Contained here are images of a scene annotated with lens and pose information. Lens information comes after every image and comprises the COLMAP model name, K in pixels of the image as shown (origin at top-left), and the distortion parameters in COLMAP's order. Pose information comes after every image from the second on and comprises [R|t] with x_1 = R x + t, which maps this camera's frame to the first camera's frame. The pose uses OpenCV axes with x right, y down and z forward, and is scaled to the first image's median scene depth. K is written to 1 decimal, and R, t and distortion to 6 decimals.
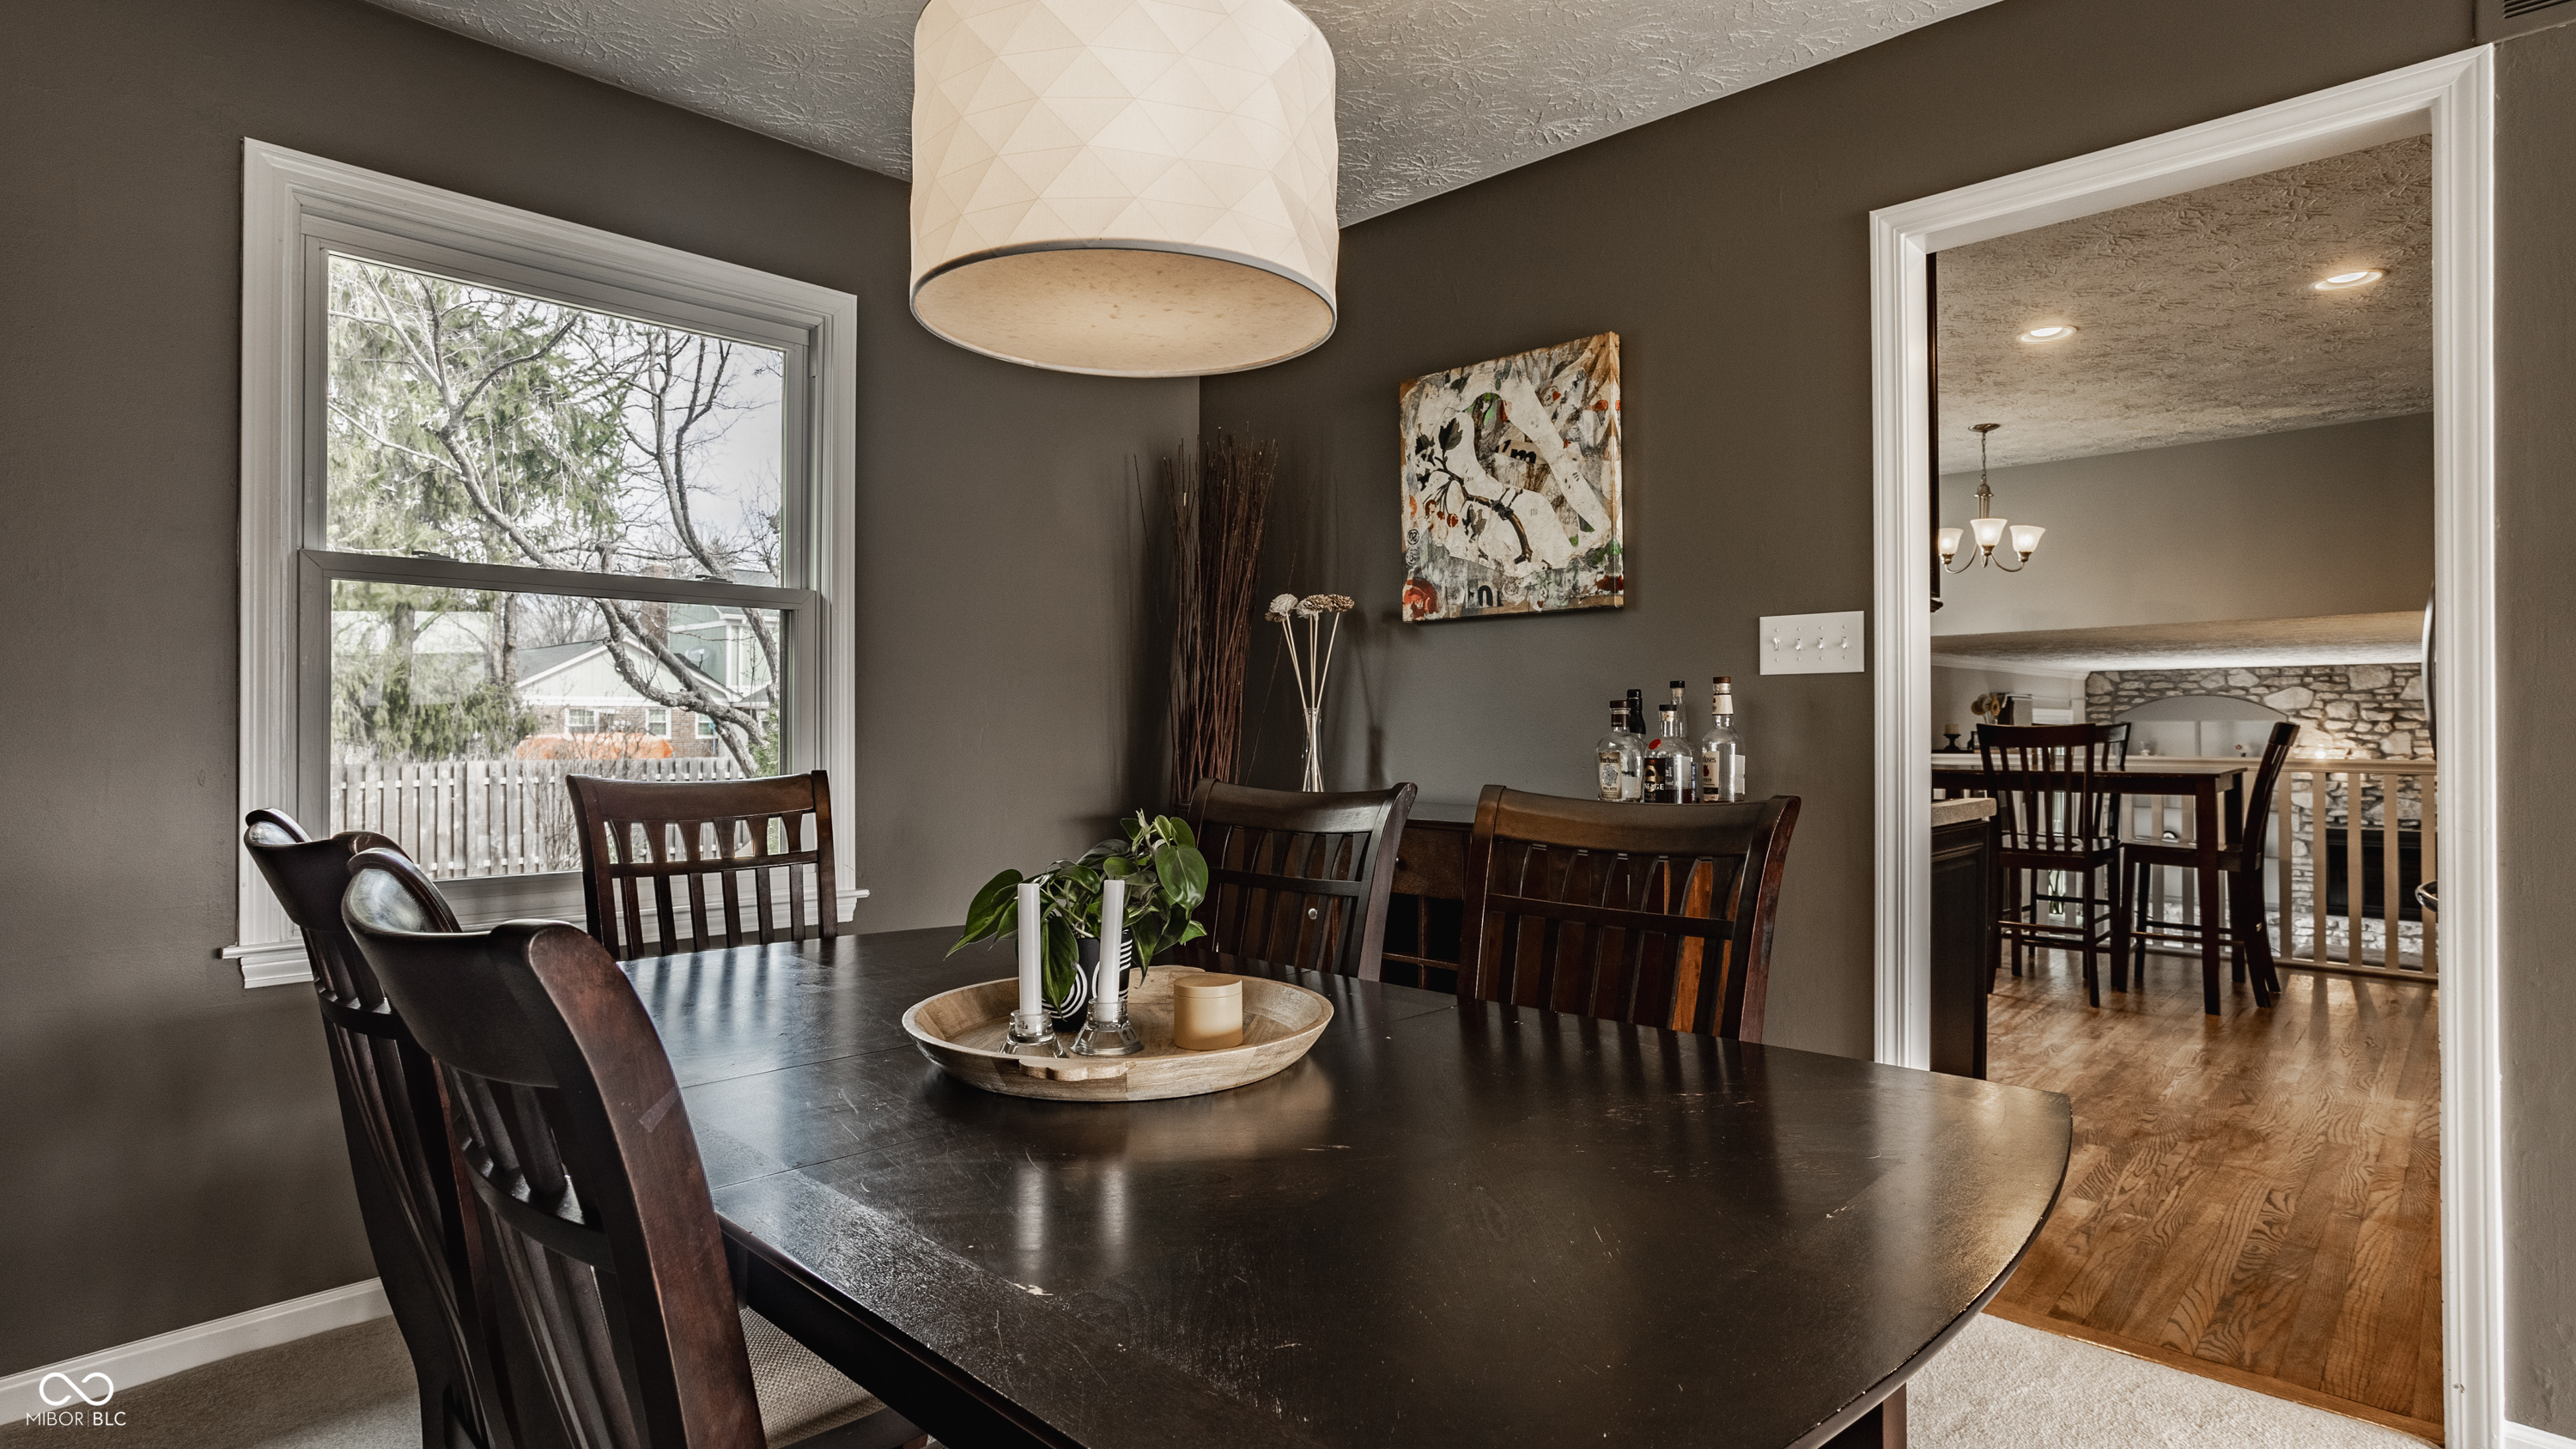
lens RADIAL K [[1301.5, 0, 1287.3], [0, 1301.5, 704.3], [0, 0, 1]] dist [-0.056432, 0.030502]
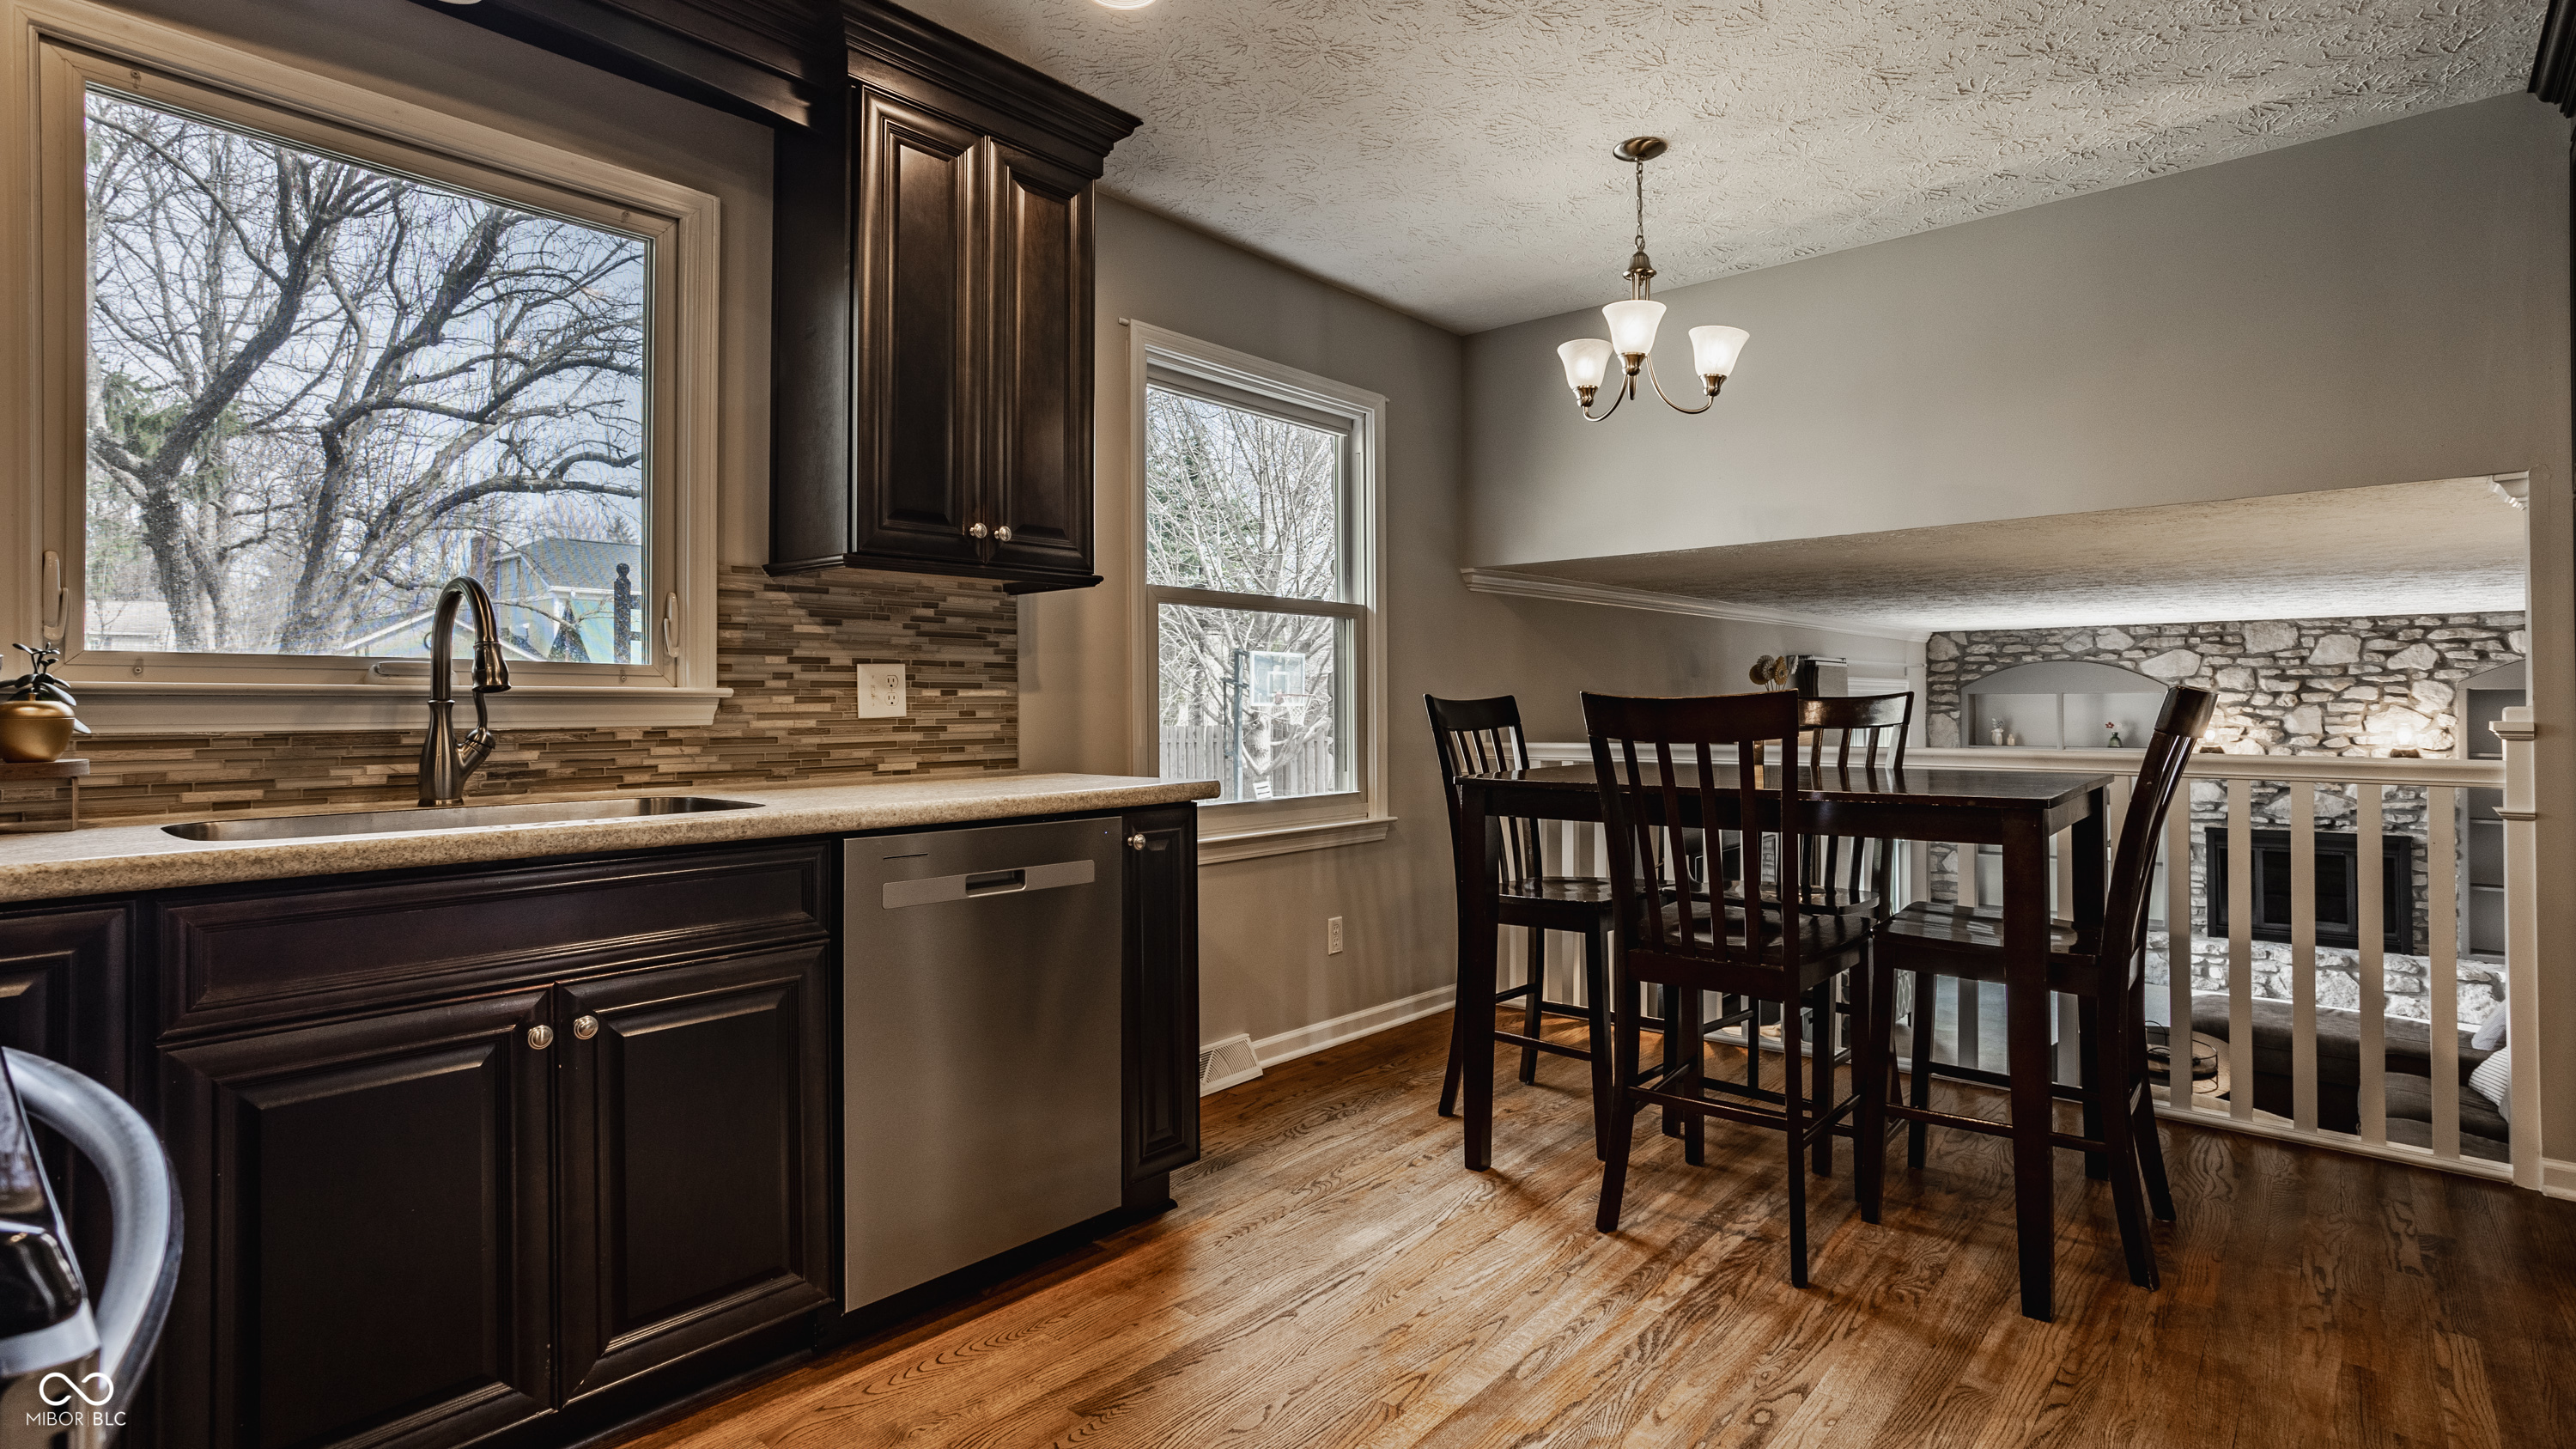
lens RADIAL K [[1260.5, 0, 1277.4], [0, 1260.5, 682.9], [0, 0, 1]] dist [-0.052837, 0.034450]
pose [[0.998877, -0.002884, 0.047294, 0.197049], [0.002838, 0.999995, 0.001055, 0.004860], [-0.047296, -0.000920, 0.998880, 0.258185]]
